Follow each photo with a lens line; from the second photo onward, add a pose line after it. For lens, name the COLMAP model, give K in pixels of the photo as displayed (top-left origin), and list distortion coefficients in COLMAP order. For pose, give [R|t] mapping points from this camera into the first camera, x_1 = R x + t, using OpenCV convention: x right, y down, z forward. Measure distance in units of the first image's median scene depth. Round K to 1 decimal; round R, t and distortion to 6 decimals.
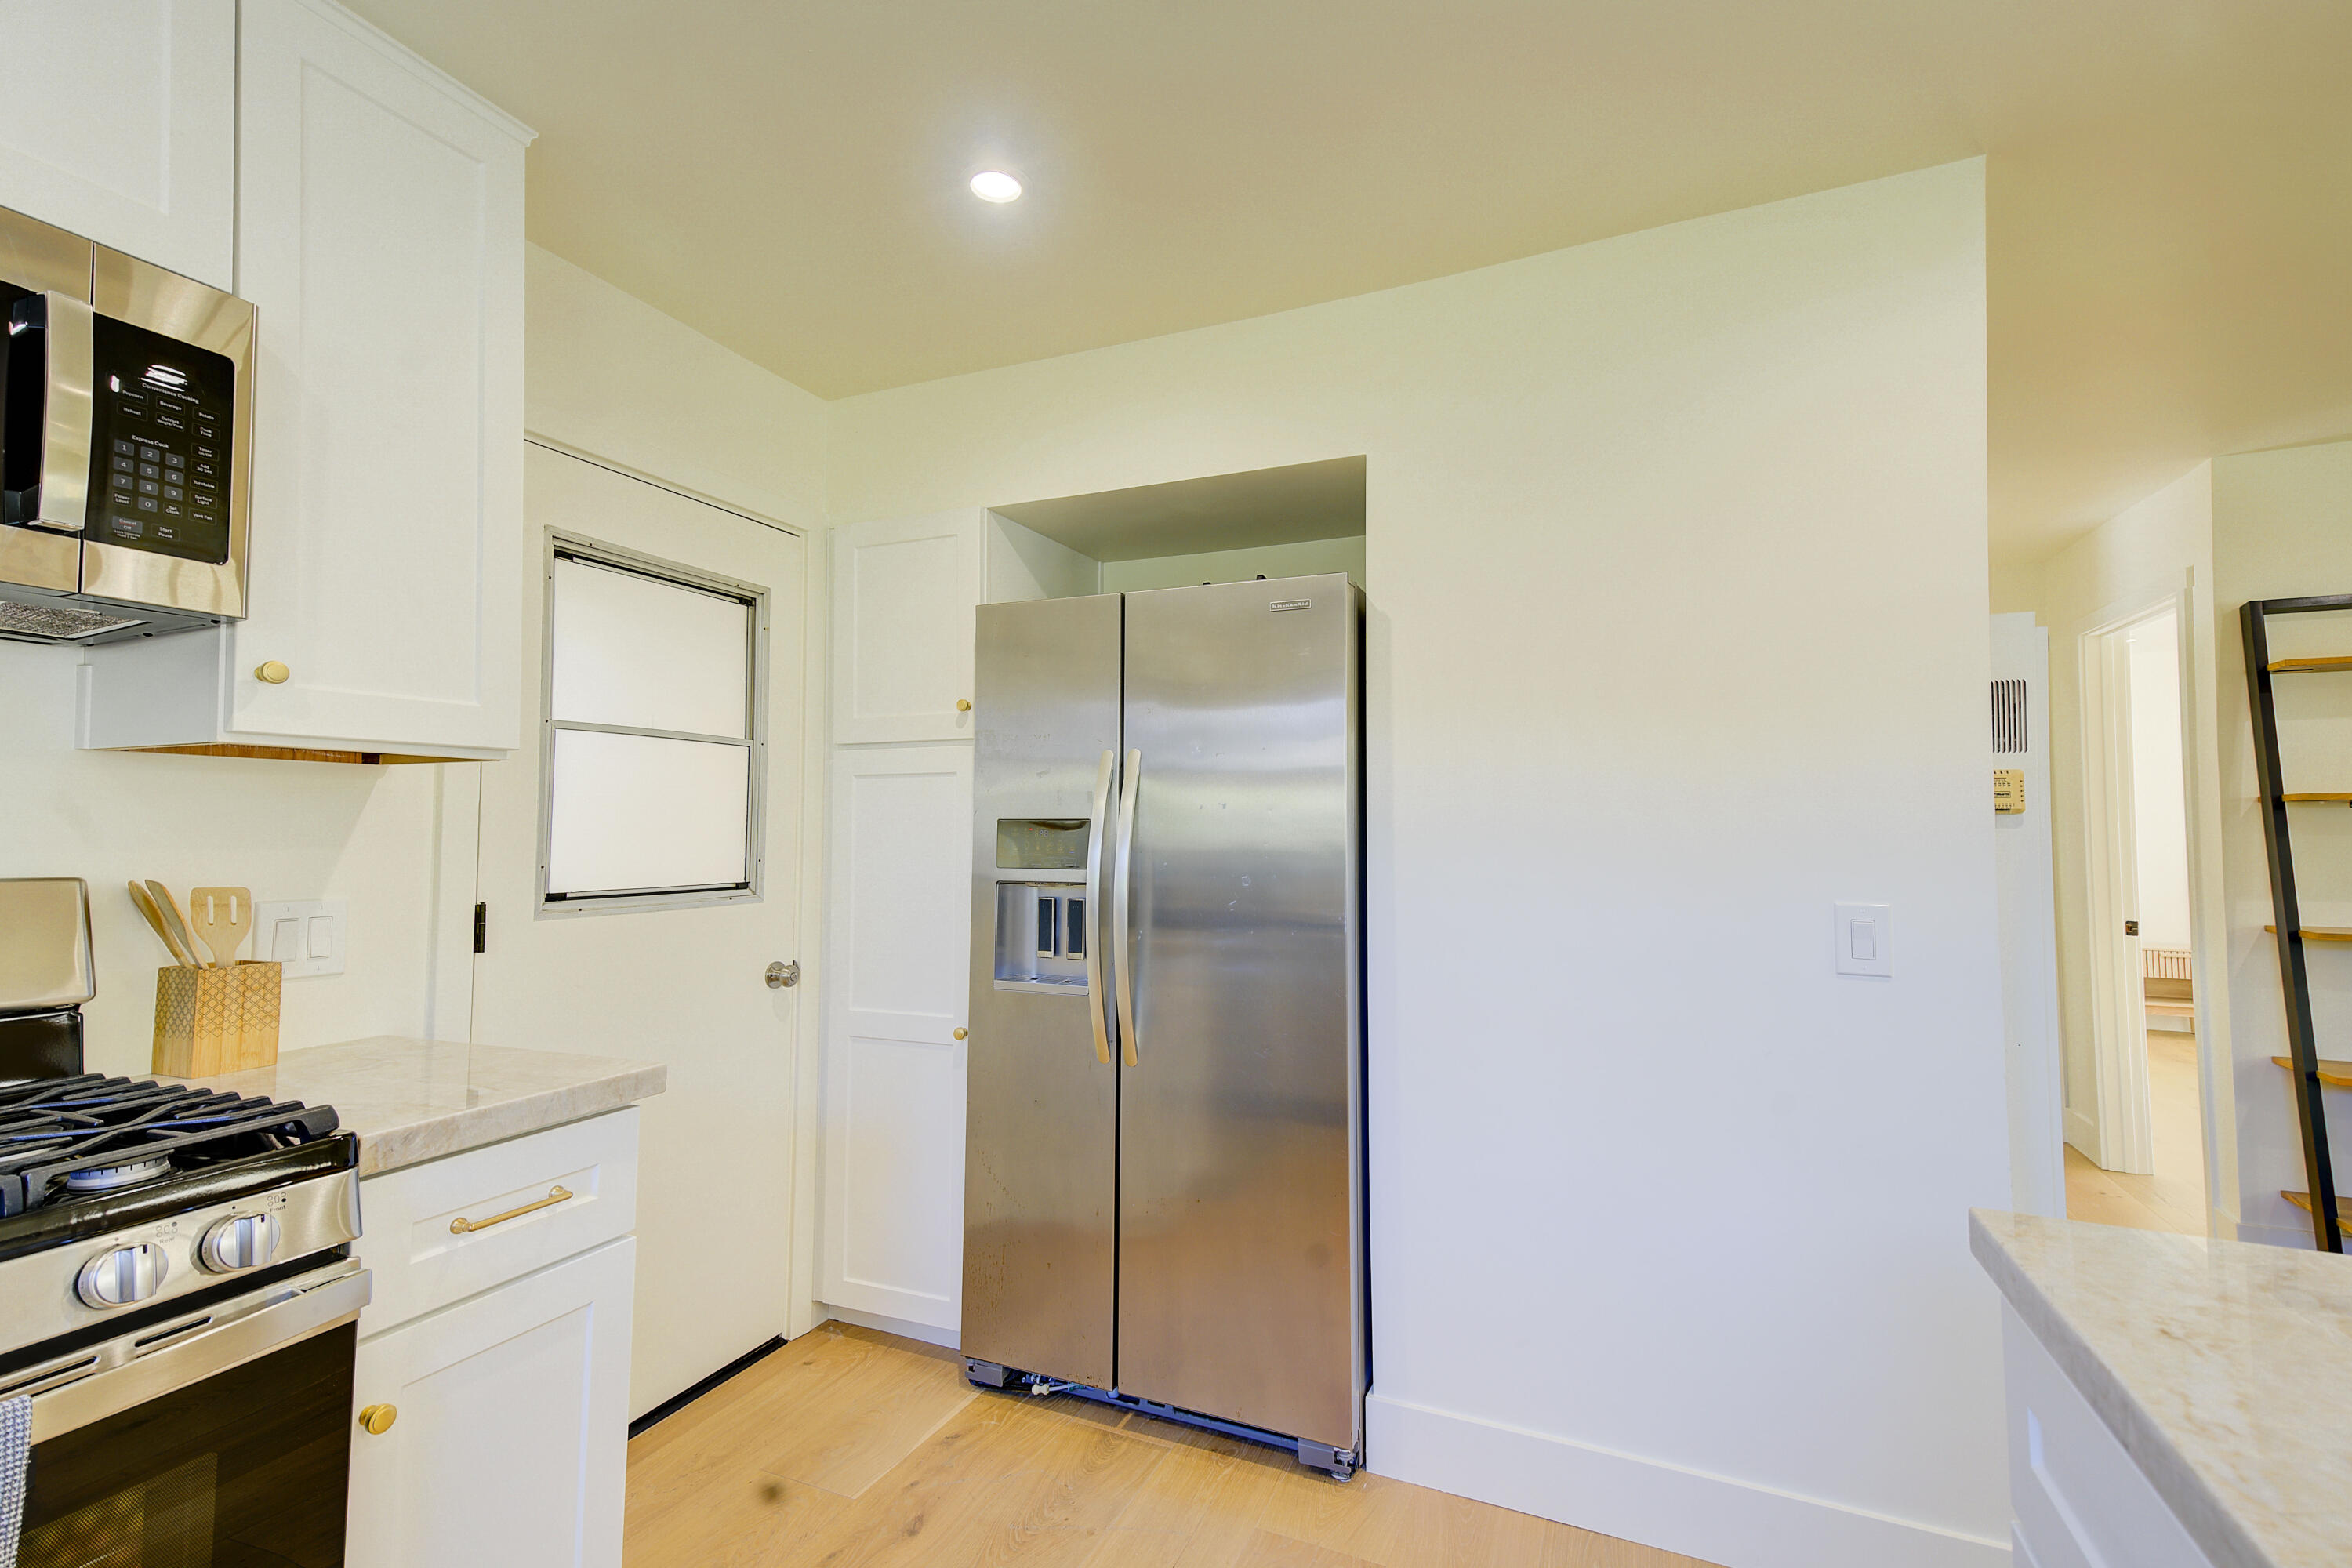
lens RADIAL K [[1073.0, 0, 1168.2], [0, 1073.0, 774.8], [0, 0, 1]] dist [0.059098, -0.014269]
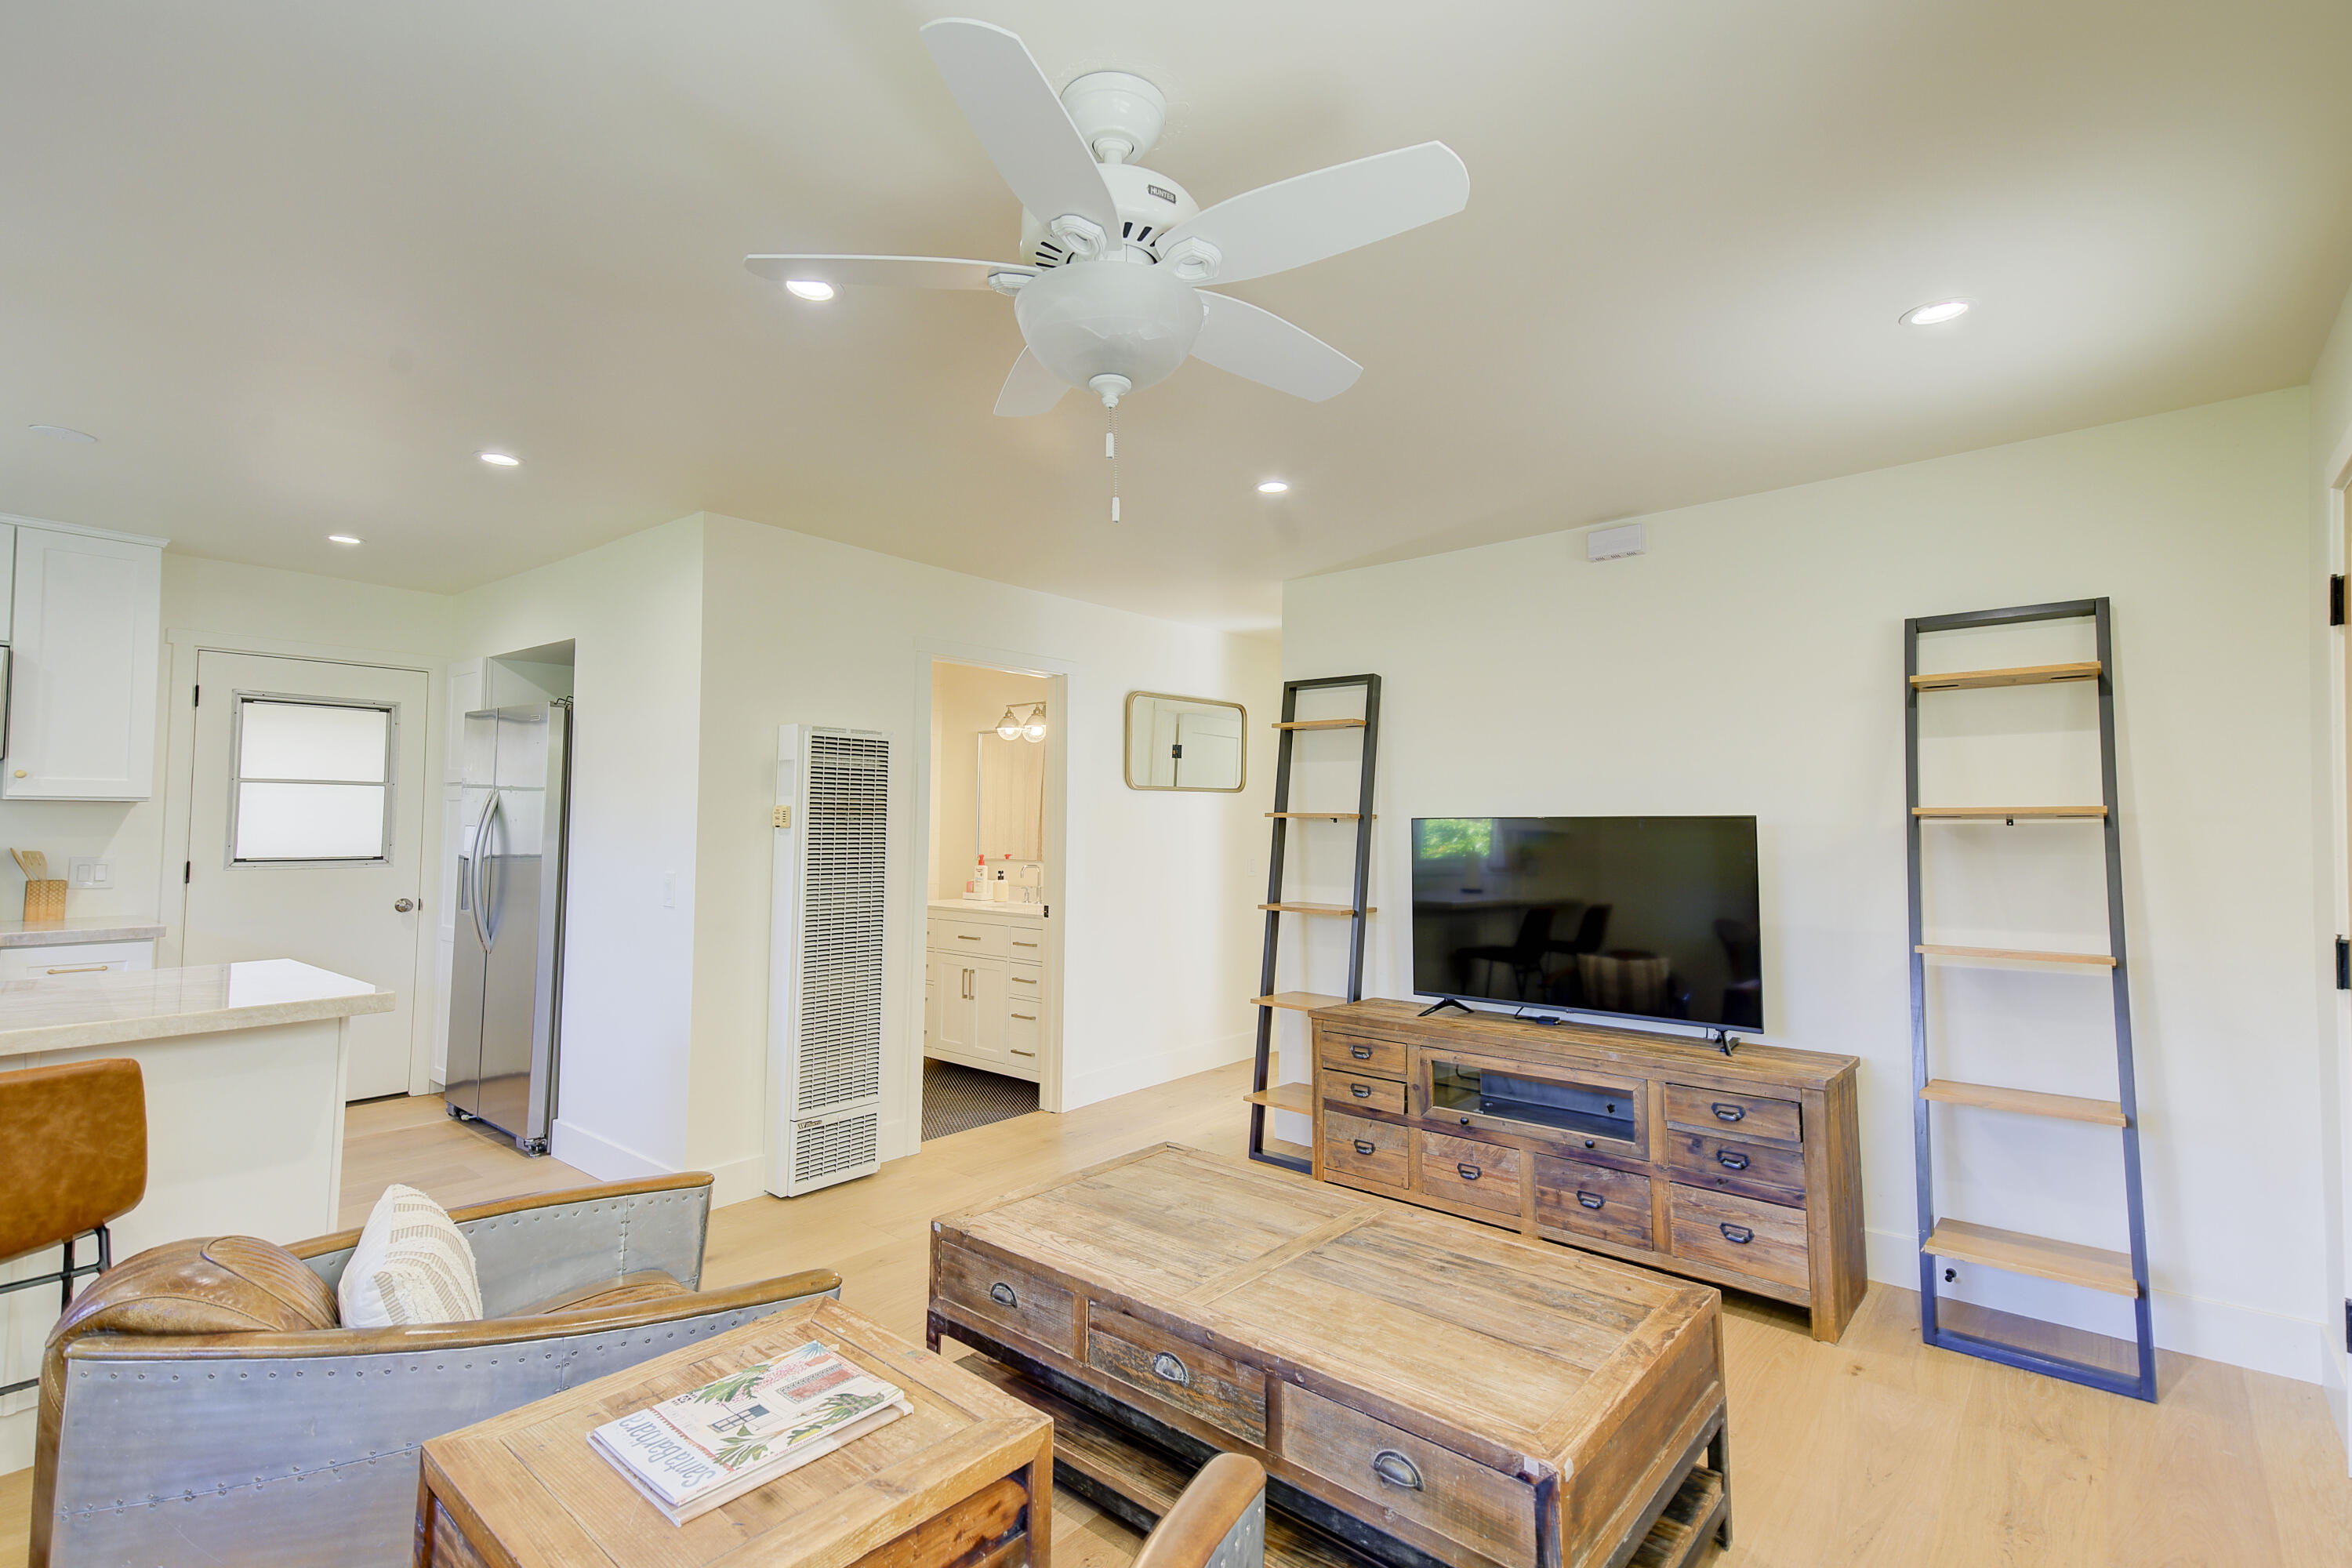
lens RADIAL K [[1073.0, 0, 1157.5], [0, 1073.0, 772.2], [0, 0, 1]] dist [0.059098, -0.014269]
pose [[0.959116, -0.004150, -0.282983, 1.636447], [0.004656, 0.999989, 0.001116, -0.050834], [0.282975, -0.002388, 0.959124, -0.538808]]
